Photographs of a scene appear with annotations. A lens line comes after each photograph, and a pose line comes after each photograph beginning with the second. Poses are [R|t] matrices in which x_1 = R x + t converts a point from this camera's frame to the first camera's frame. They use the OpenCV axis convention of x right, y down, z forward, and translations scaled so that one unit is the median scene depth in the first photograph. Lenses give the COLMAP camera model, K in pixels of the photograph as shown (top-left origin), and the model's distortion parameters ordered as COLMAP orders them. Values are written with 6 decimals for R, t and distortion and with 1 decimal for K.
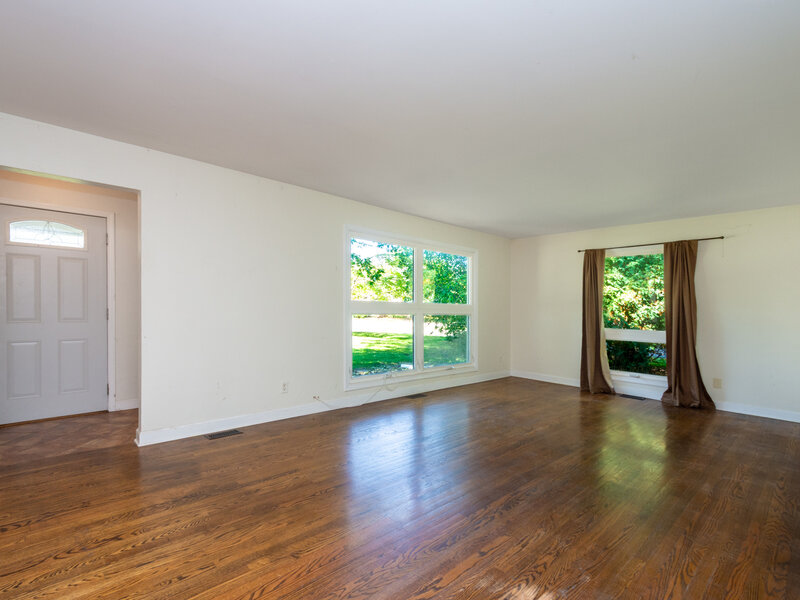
lens RADIAL K [[397.7, 0, 397.5], [0, 397.7, 329.0], [0, 0, 1]] dist [-0.000139, -0.000038]
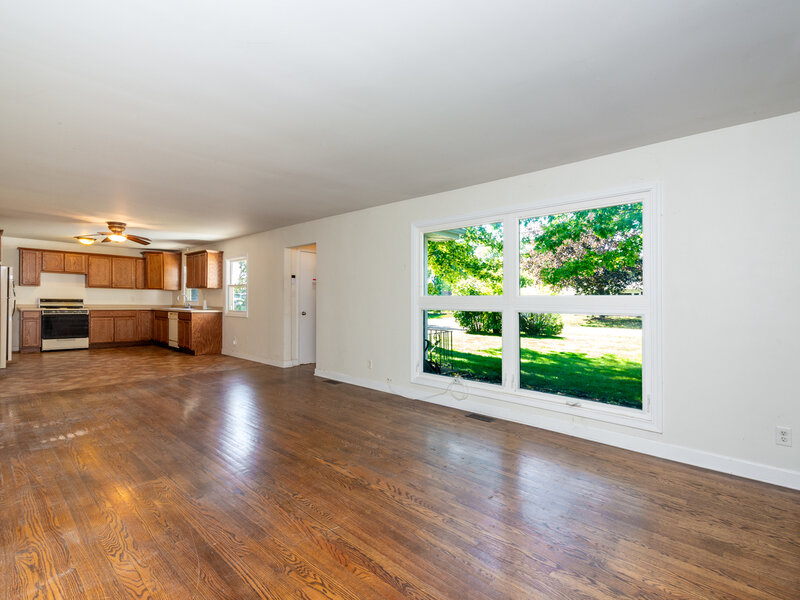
lens RADIAL K [[395.7, 0, 402.4], [0, 395.7, 302.5], [0, 0, 1]] dist [0.001740, 0.000359]
pose [[0.076845, -0.020314, -0.996836, 0.836407], [-0.067599, 0.997386, -0.025536, -0.023137], [0.994749, 0.069347, 0.075271, 0.817291]]
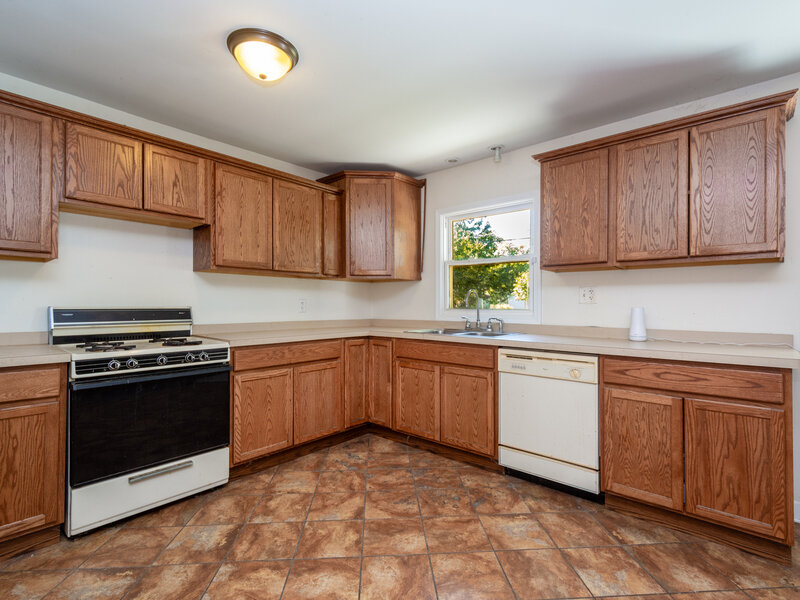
lens RADIAL K [[393.0, 0, 402.0], [0, 393.0, 296.2], [0, 0, 1]] dist [0.003173, 0.000053]
pose [[0.107035, -0.040687, -0.993422, -0.535508], [-0.055721, 0.997347, -0.046852, 0.007111], [0.992693, 0.060369, 0.104484, -0.294145]]
